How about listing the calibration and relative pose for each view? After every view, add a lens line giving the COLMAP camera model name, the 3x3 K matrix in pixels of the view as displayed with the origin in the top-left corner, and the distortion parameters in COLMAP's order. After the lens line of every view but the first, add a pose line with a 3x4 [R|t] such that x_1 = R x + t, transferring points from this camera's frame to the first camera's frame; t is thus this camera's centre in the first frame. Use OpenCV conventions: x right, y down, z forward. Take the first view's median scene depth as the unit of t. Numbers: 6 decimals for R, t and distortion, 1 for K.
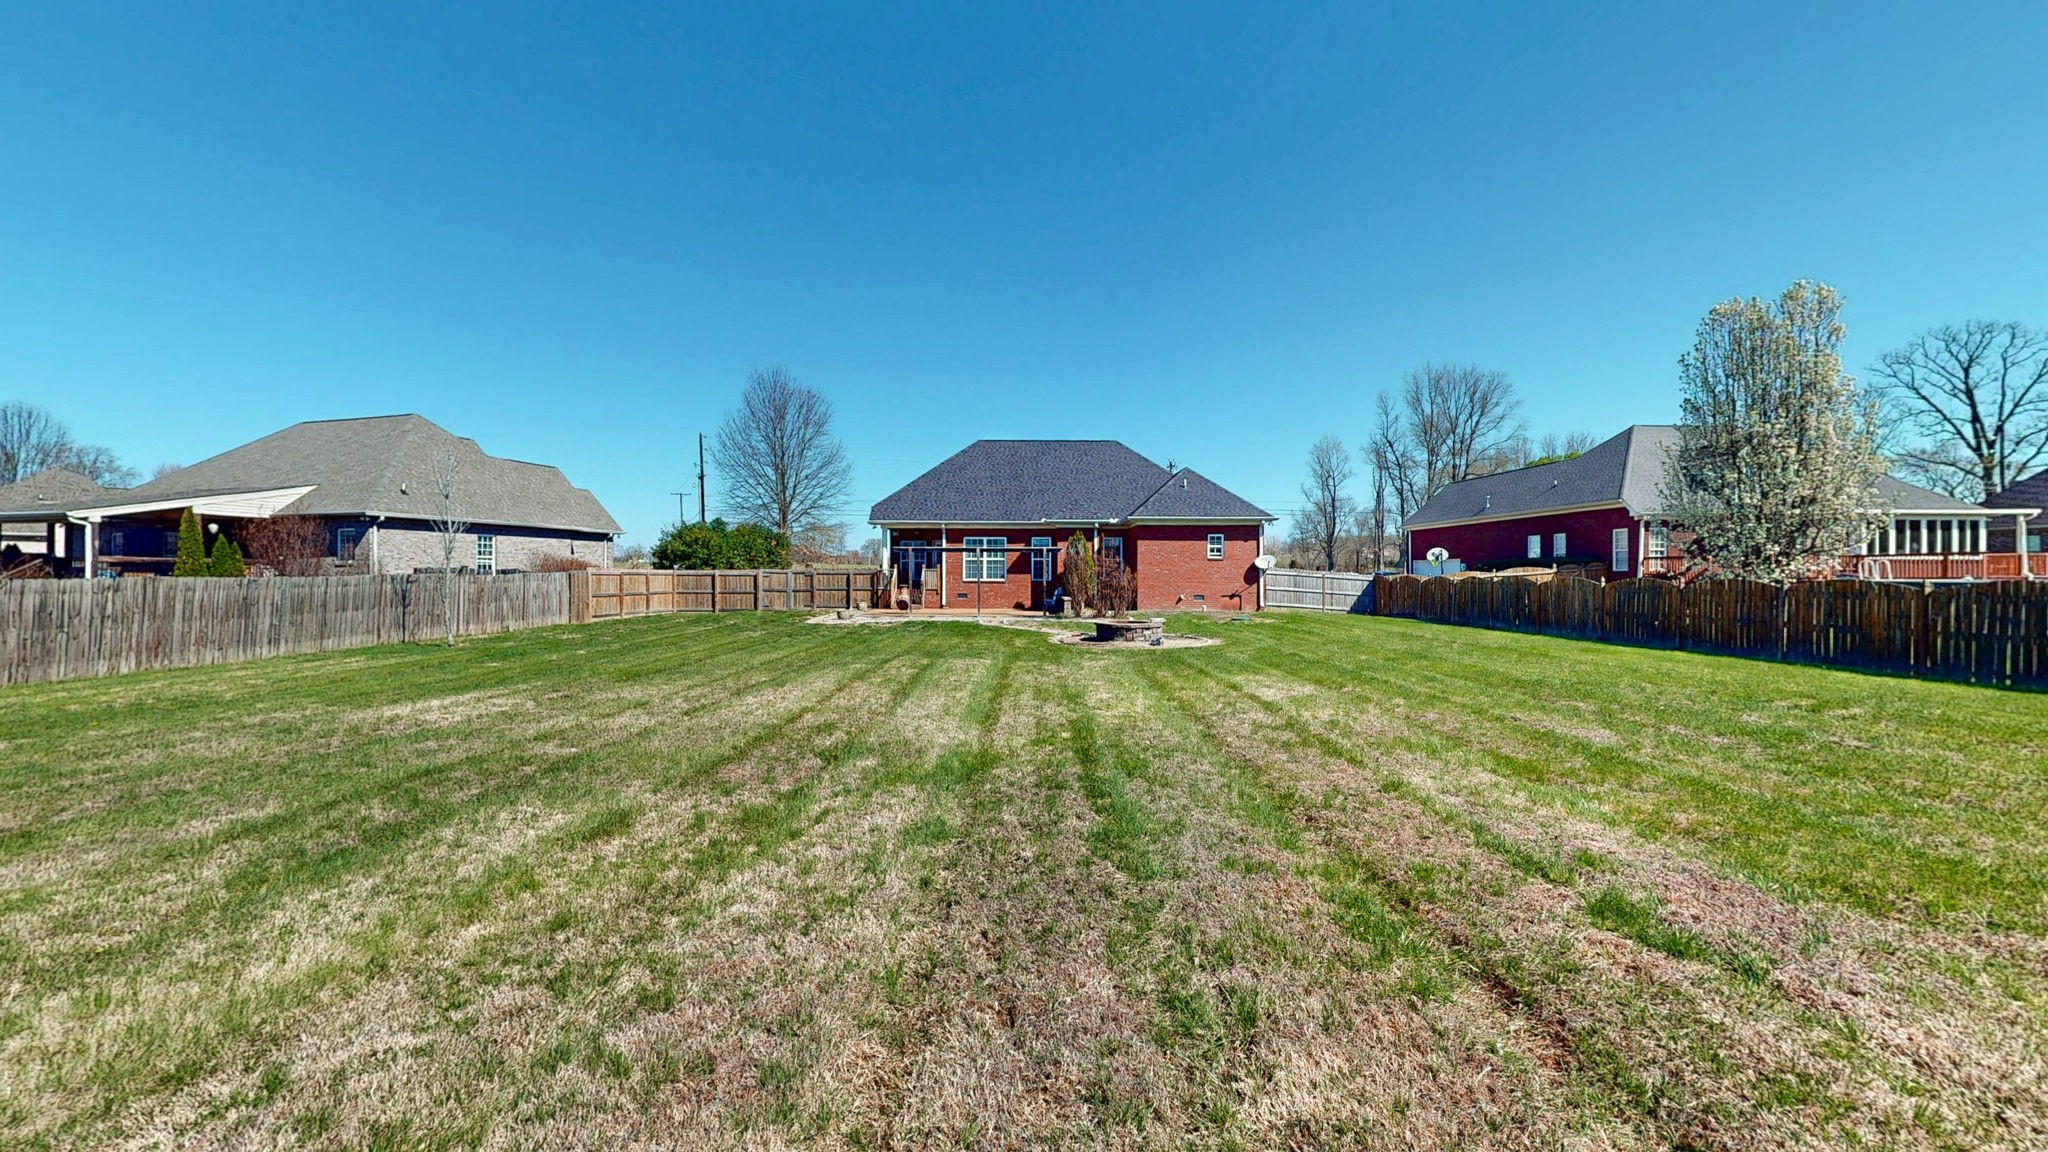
lens RADIAL K [[750.5, 0, 1025.8], [0, 750.5, 580.1], [0, 0, 1]] dist [-0.000368, -0.000084]
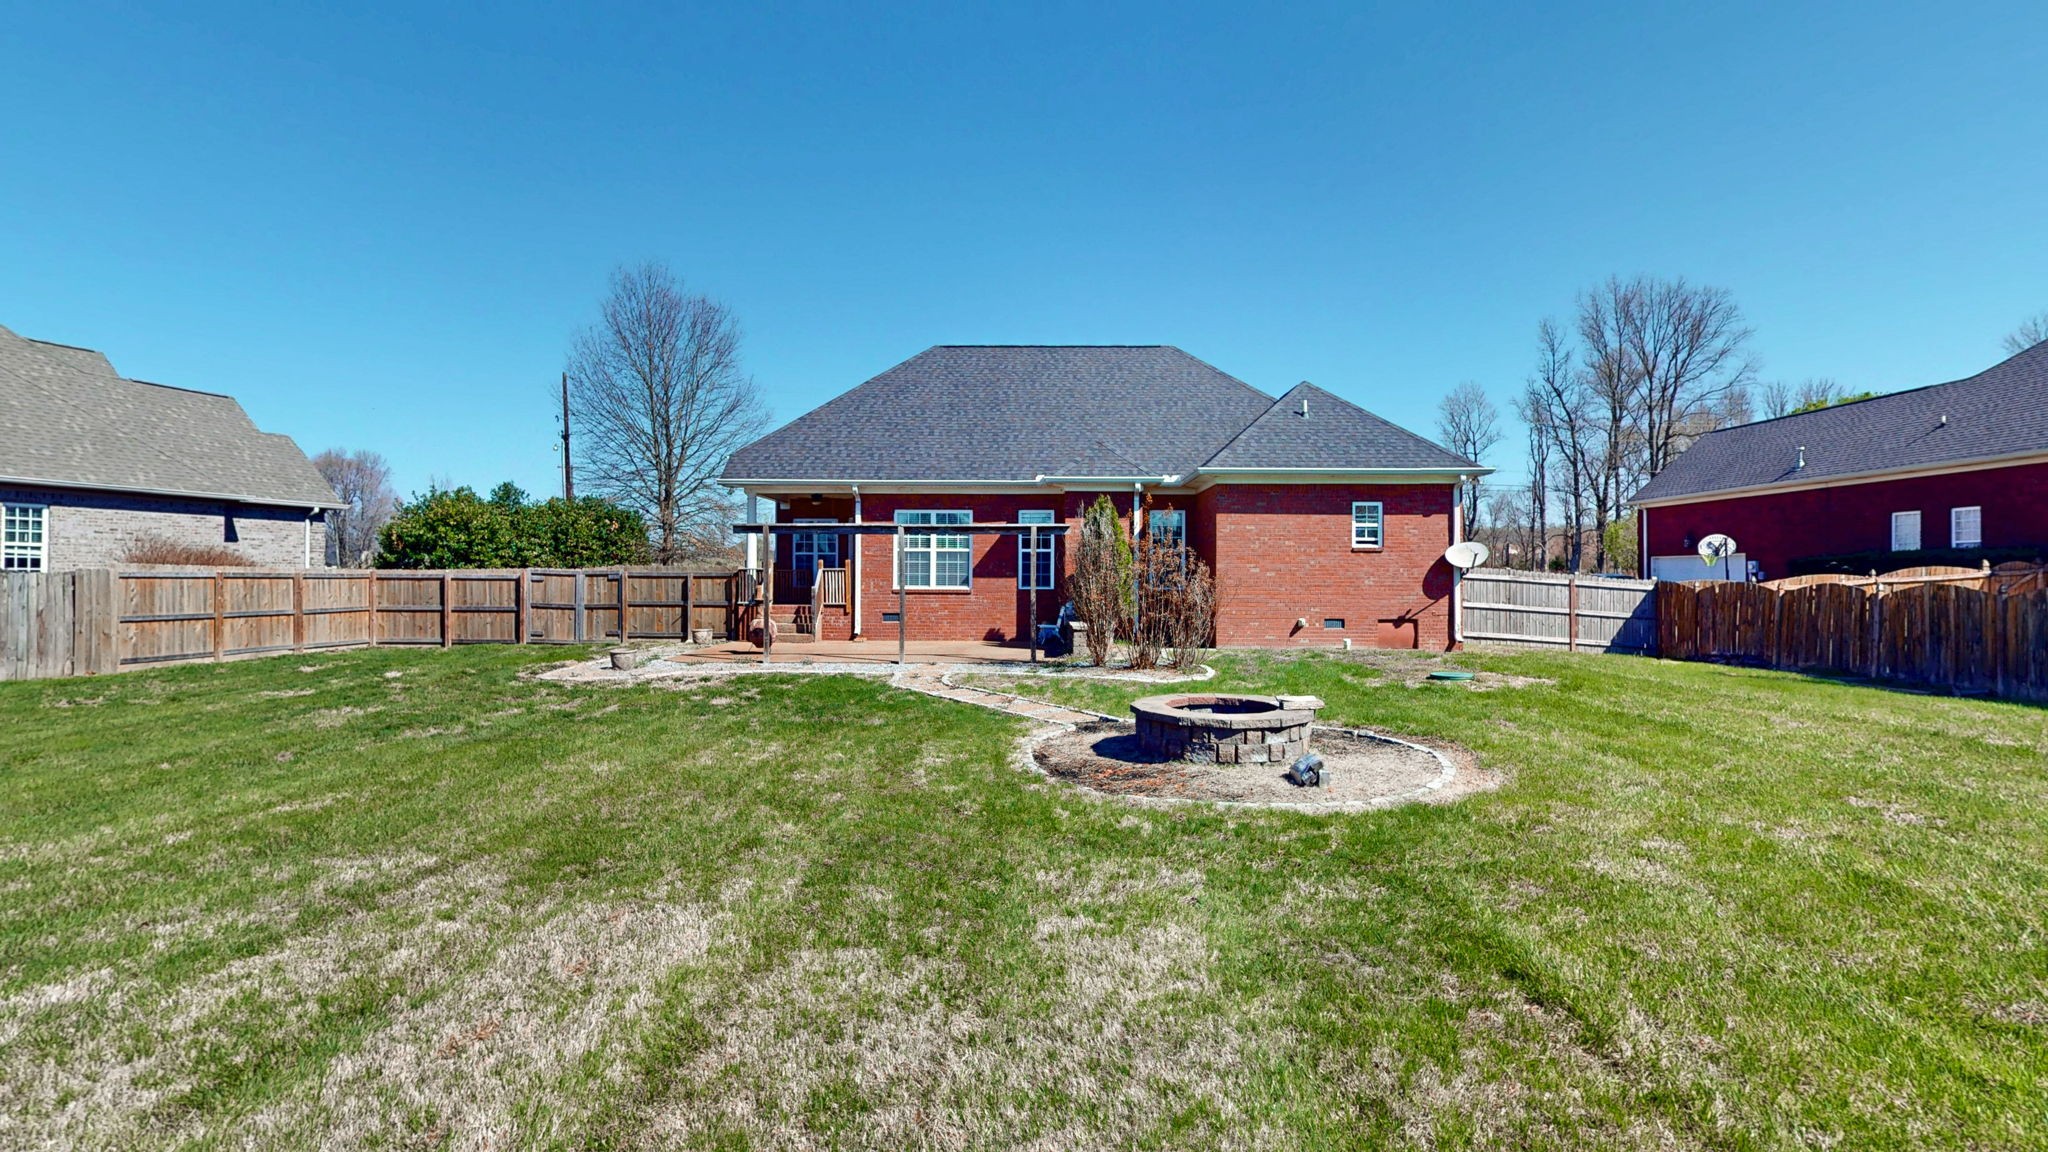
lens RADIAL K [[947.1, 0, 1024.0], [0, 947.1, 576.0], [0, 0, 1]] dist [-0.001708, -0.000459]
pose [[0.999610, 0.001944, -0.027869, 0.030887], [-0.002182, 0.999961, -0.008513, -0.003292], [0.027852, 0.008570, 0.999575, 0.313419]]
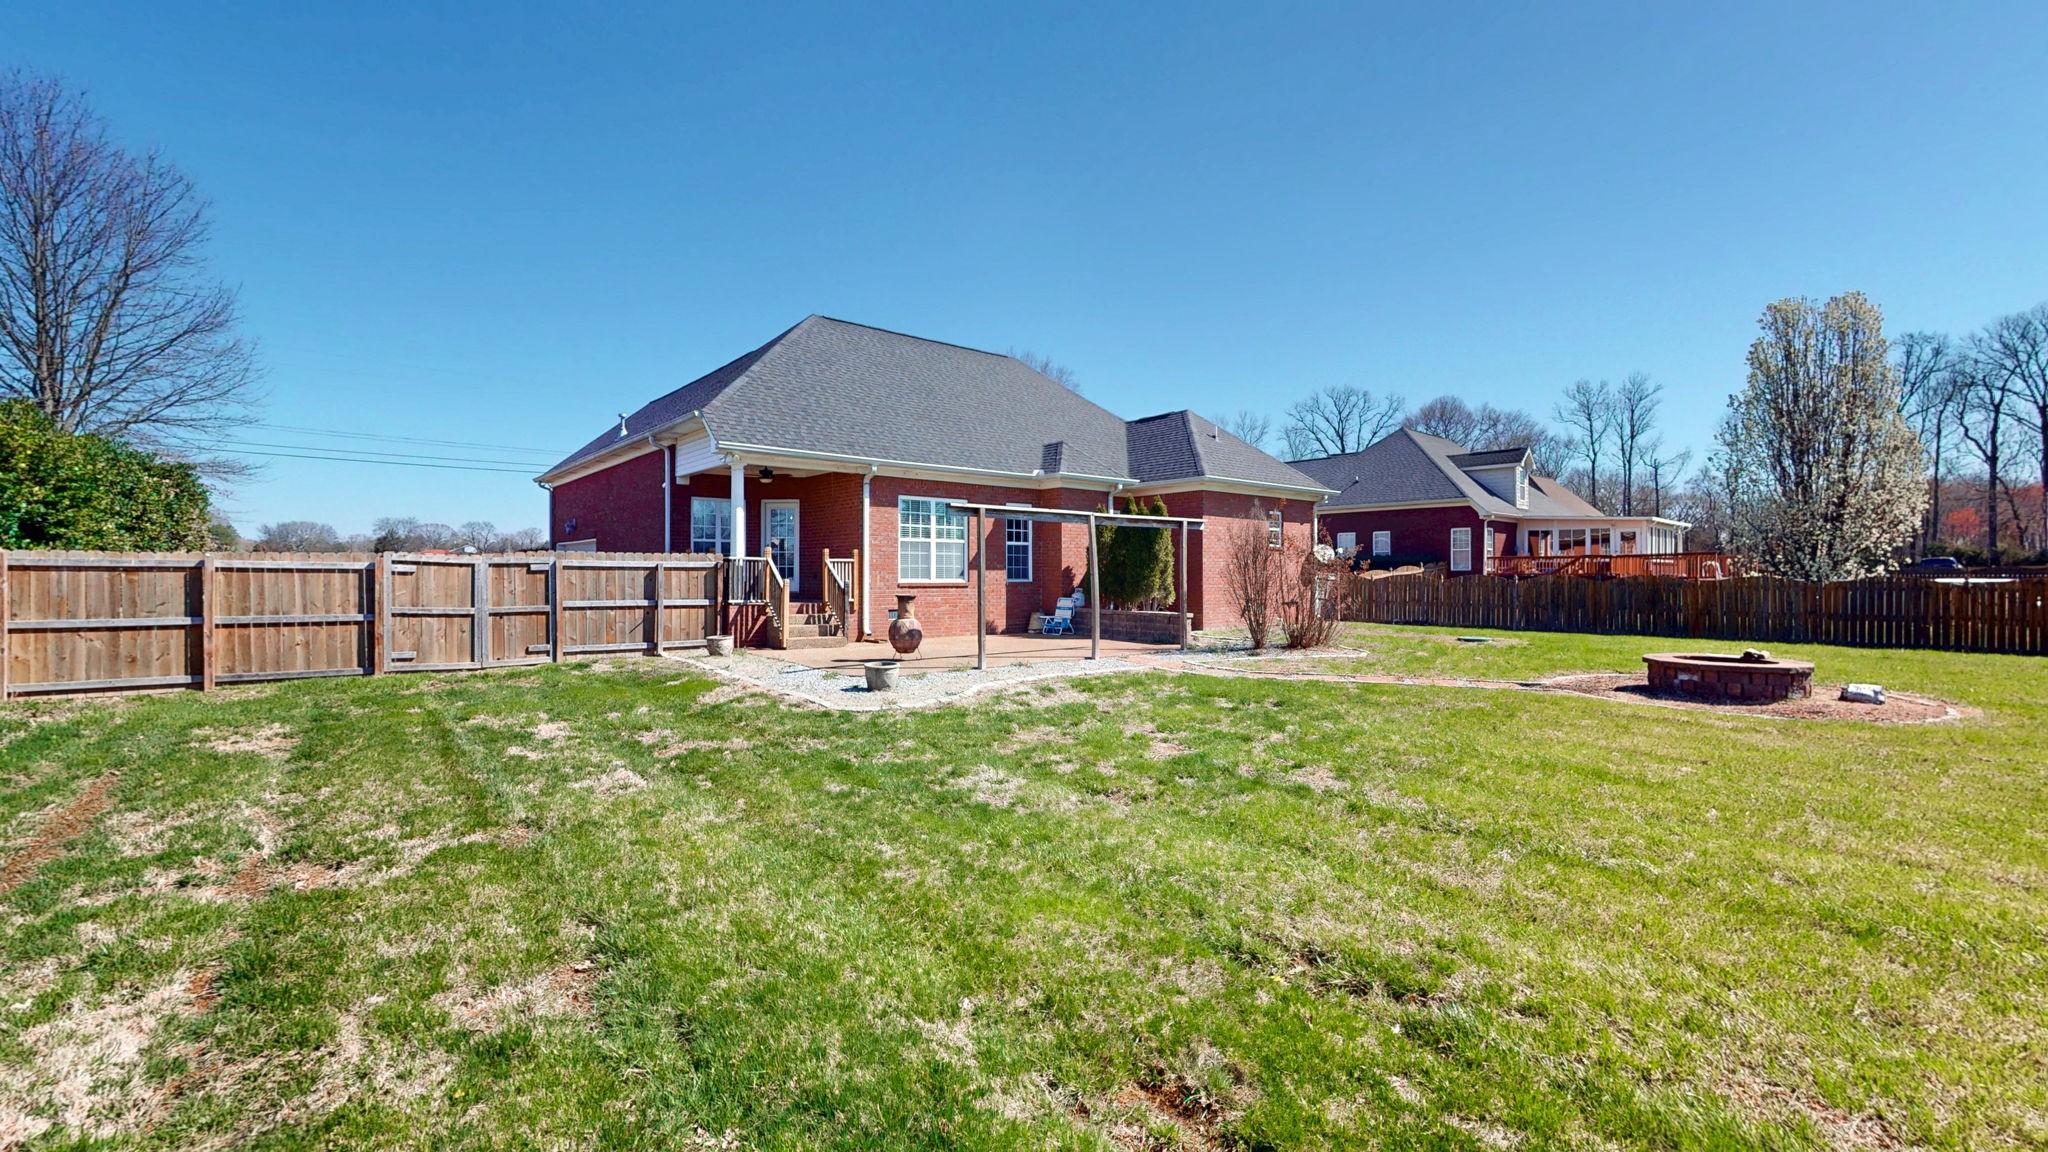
lens RADIAL K [[851.6, 0, 1024.0], [0, 851.6, 576.0], [0, 0, 1]] dist [-0.000873, 0.000253]
pose [[0.774301, 0.001487, 0.632815, -0.372333], [0.003014, 0.999977, -0.006038, -0.000173], [-0.632810, 0.006583, 0.774279, 0.514114]]
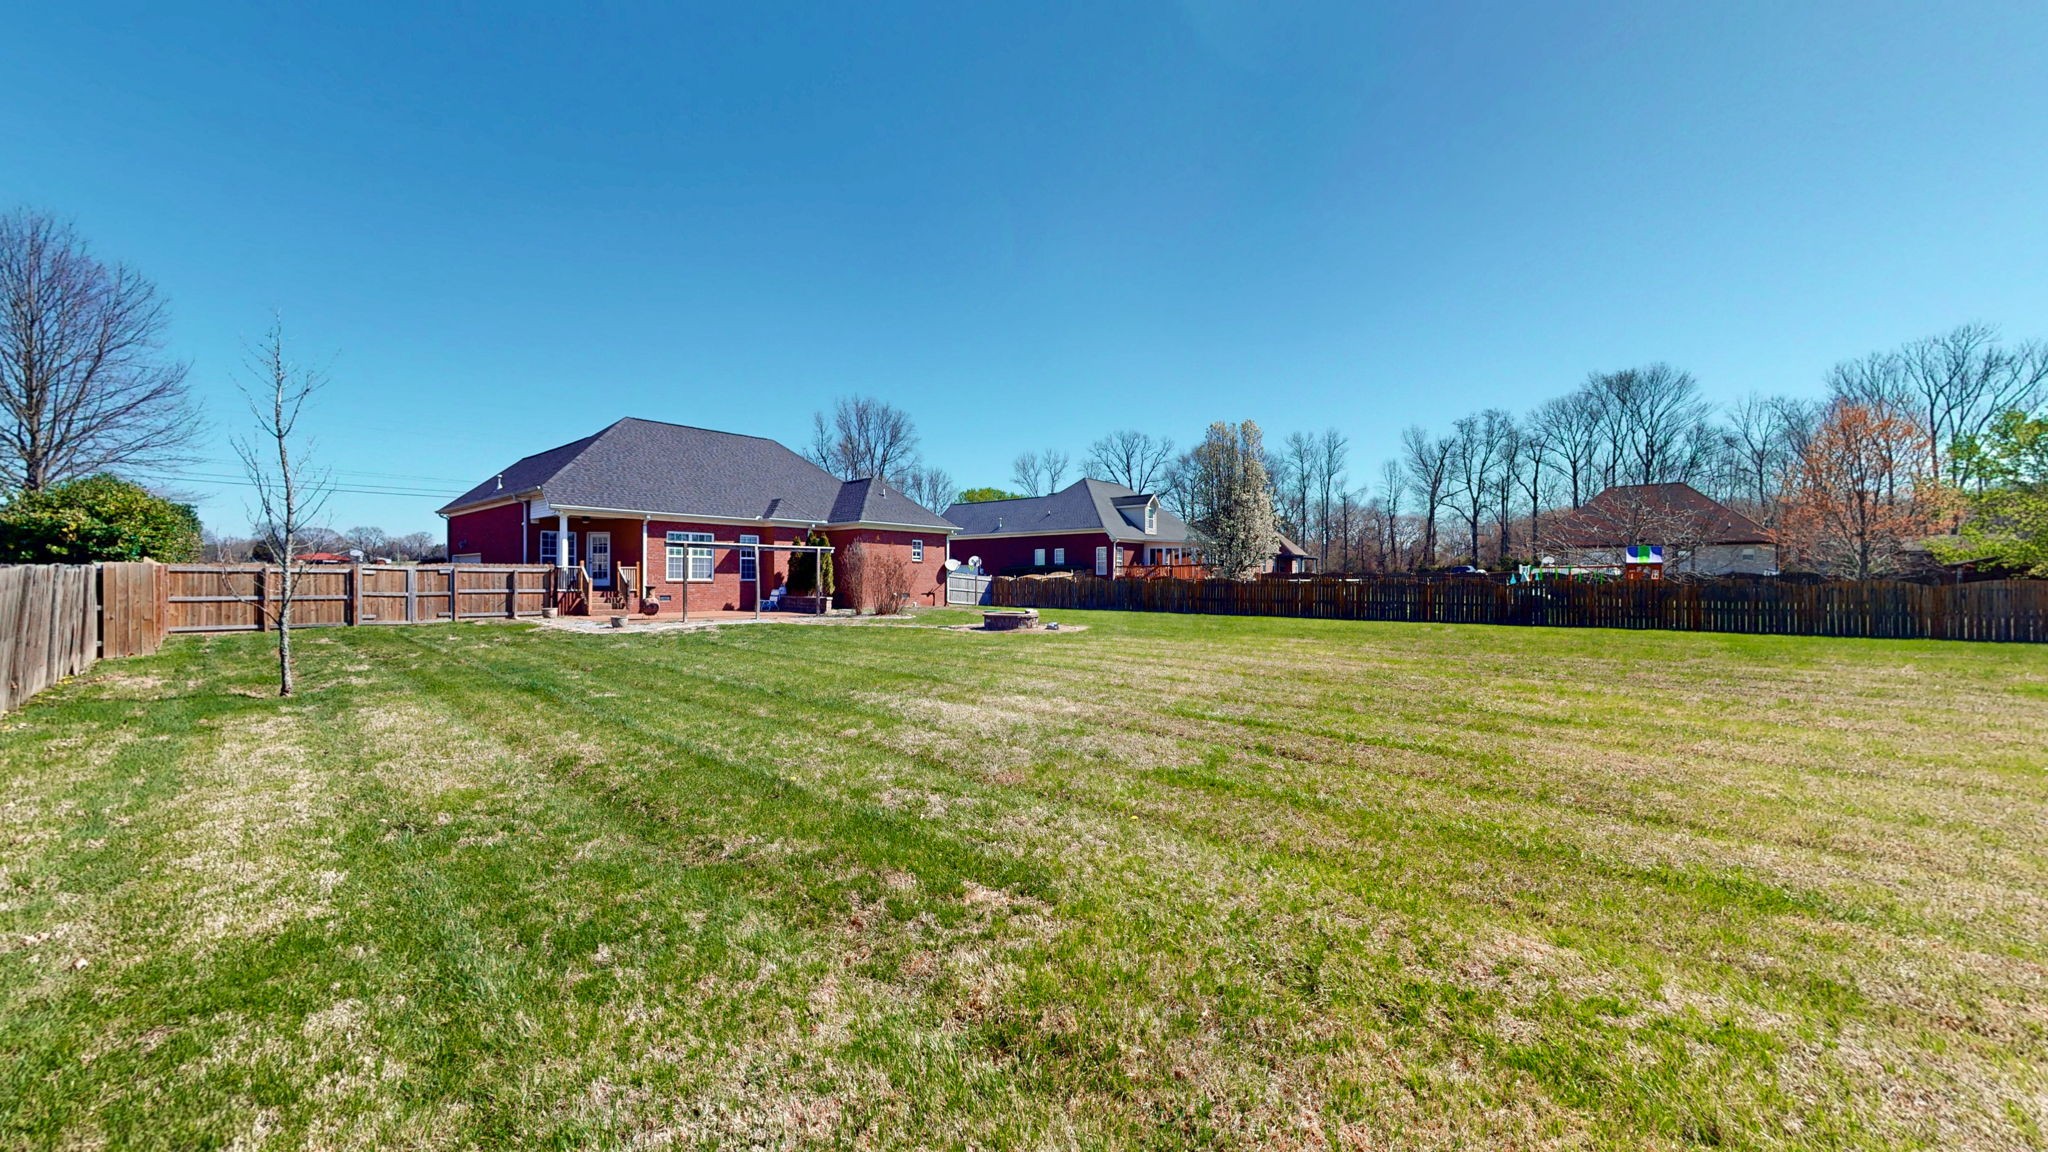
lens RADIAL K [[750.5, 0, 1025.8], [0, 750.5, 580.1], [0, 0, 1]] dist [-0.000368, -0.000084]
pose [[0.667378, 0.000995, 0.744719, -0.453918], [0.002642, 0.999990, -0.003703, 0.004280], [-0.744715, 0.004439, 0.667368, 0.105907]]
